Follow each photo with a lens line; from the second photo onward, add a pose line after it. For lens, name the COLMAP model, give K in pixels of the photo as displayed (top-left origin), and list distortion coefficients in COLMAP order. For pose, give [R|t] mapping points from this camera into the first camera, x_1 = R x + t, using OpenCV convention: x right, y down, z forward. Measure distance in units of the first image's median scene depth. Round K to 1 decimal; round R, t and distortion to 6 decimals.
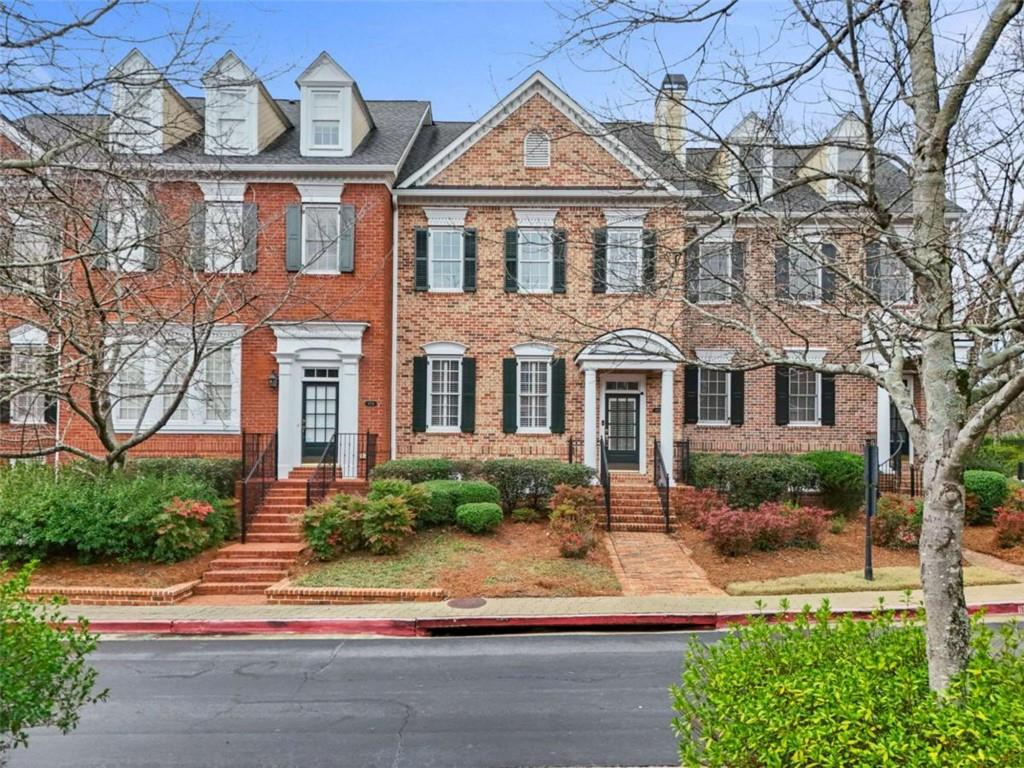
lens RADIAL K [[773.8, 0, 511.5], [0, 773.8, 385.0], [0, 0, 1]] dist [0.013063, 0.001676]
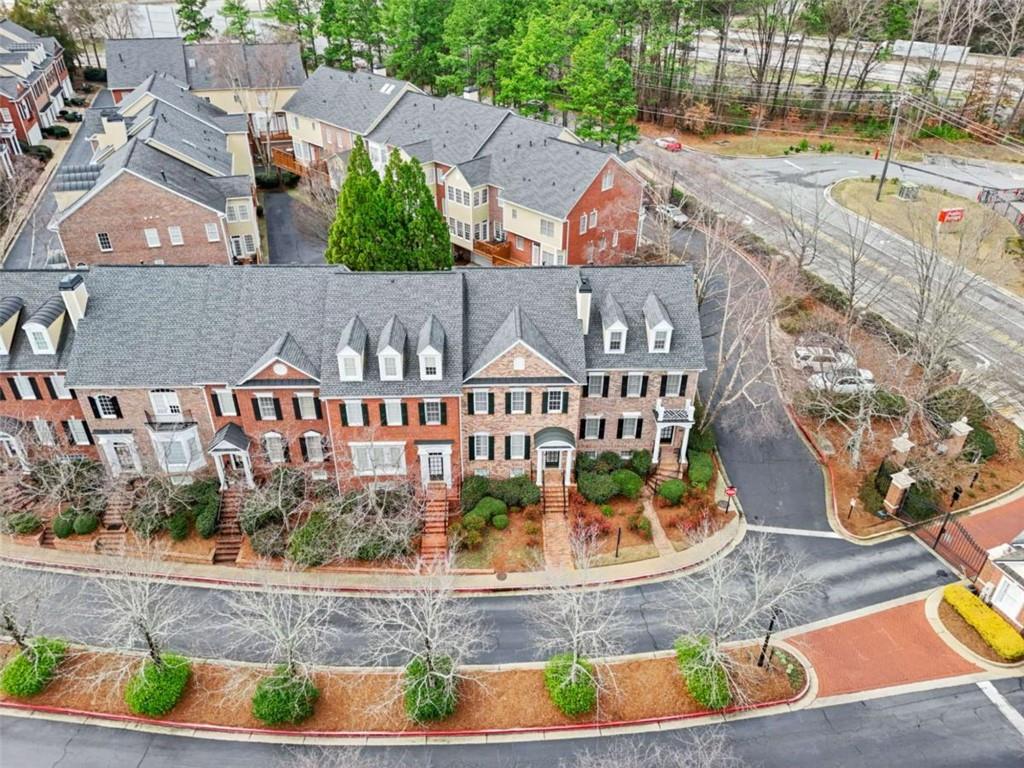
lens RADIAL K [[773.8, 0, 511.3], [0, 773.8, 381.8], [0, 0, 1]] dist [0.013063, 0.001676]
pose [[0.998659, -0.029546, 0.042507, -0.091306], [0.000467, 0.826230, 0.563333, -1.571473], [-0.051764, -0.562558, 0.825136, -0.946634]]
